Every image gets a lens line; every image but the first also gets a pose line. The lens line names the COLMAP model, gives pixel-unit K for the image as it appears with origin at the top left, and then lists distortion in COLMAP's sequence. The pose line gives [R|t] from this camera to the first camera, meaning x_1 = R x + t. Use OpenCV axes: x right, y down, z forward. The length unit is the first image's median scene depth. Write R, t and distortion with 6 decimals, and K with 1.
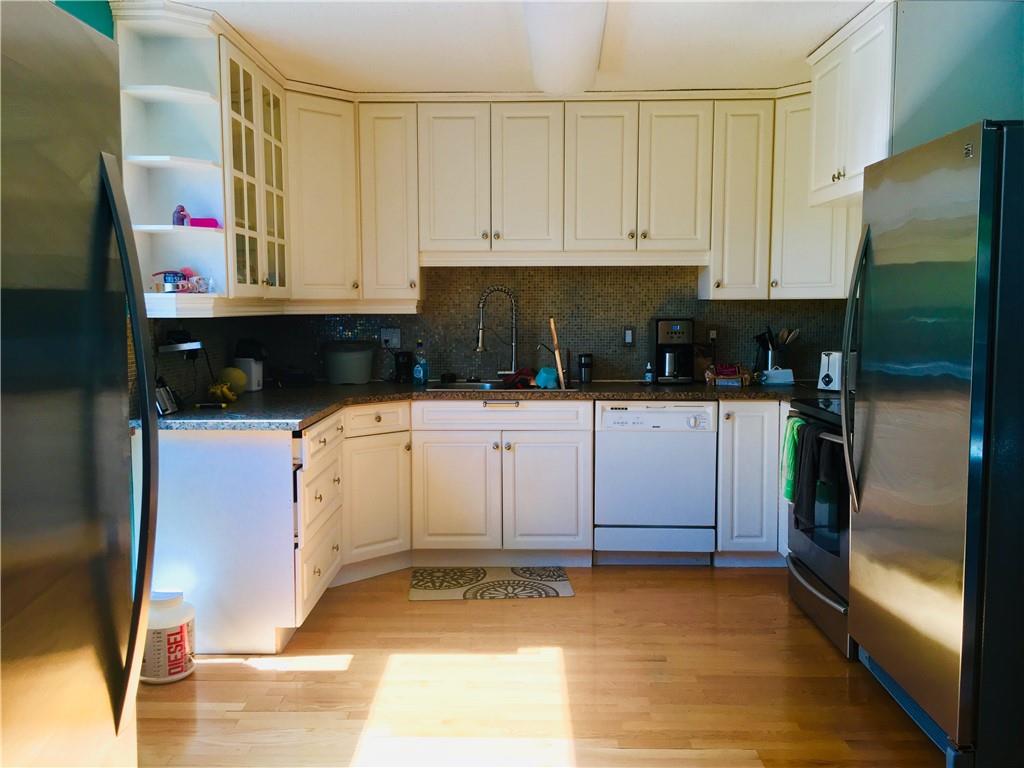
lens RADIAL K [[873.7, 0, 507.8], [0, 873.7, 380.8], [0, 0, 1]] dist [0.077448, -0.102085]
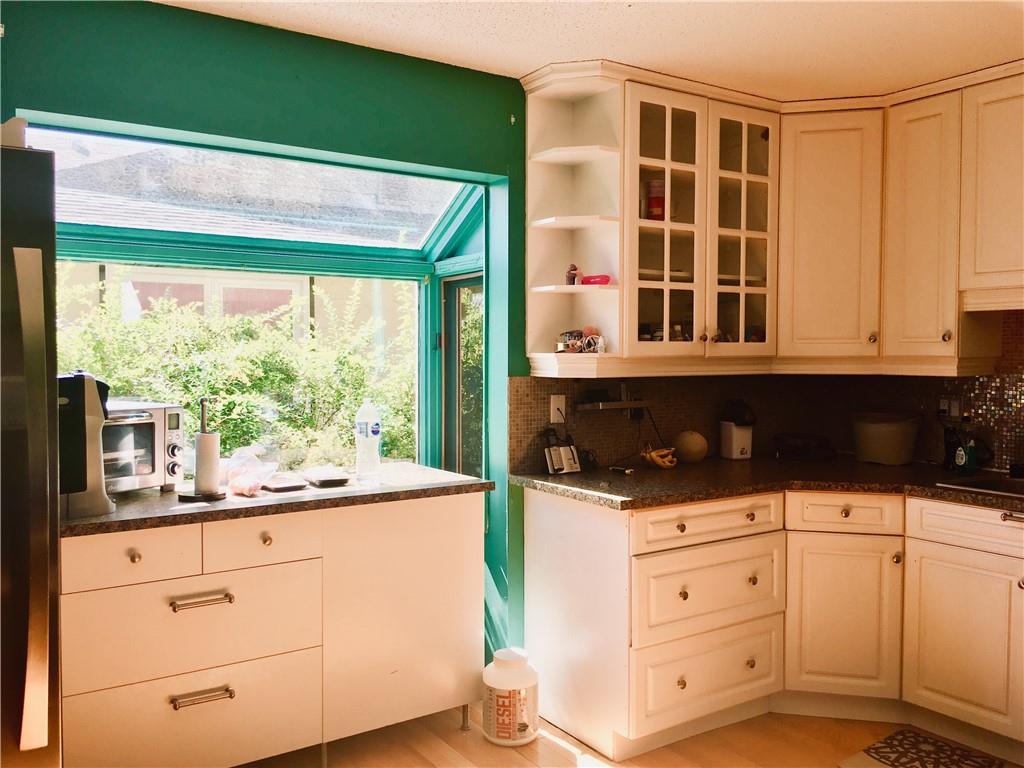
lens RADIAL K [[873.7, 0, 507.8], [0, 873.7, 380.8], [0, 0, 1]] dist [0.077448, -0.102085]
pose [[0.569031, 0.031668, -0.821706, 0.312950], [-0.073305, 0.997233, -0.012331, -0.040420], [0.819042, 0.067252, 0.569778, 0.307863]]
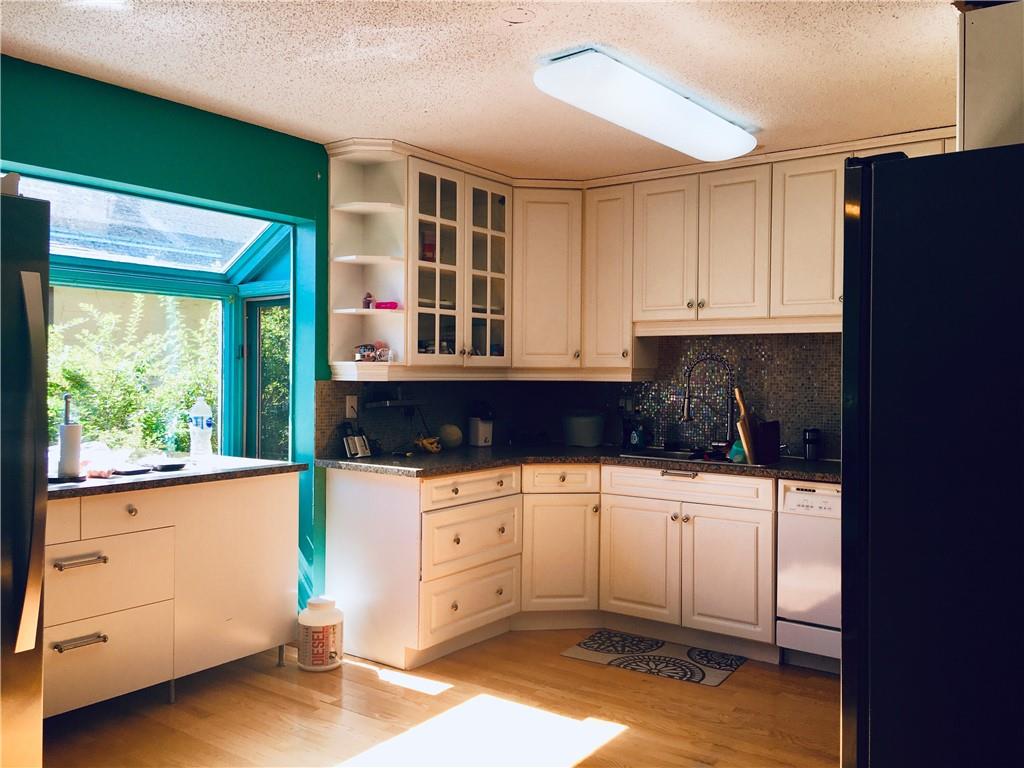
lens RADIAL K [[873.7, 0, 507.8], [0, 873.7, 380.8], [0, 0, 1]] dist [0.077448, -0.102085]
pose [[0.816480, 0.015272, -0.577171, 0.410038], [-0.060686, 0.996383, -0.059483, -0.007949], [0.574175, 0.083593, 0.814454, 0.080036]]
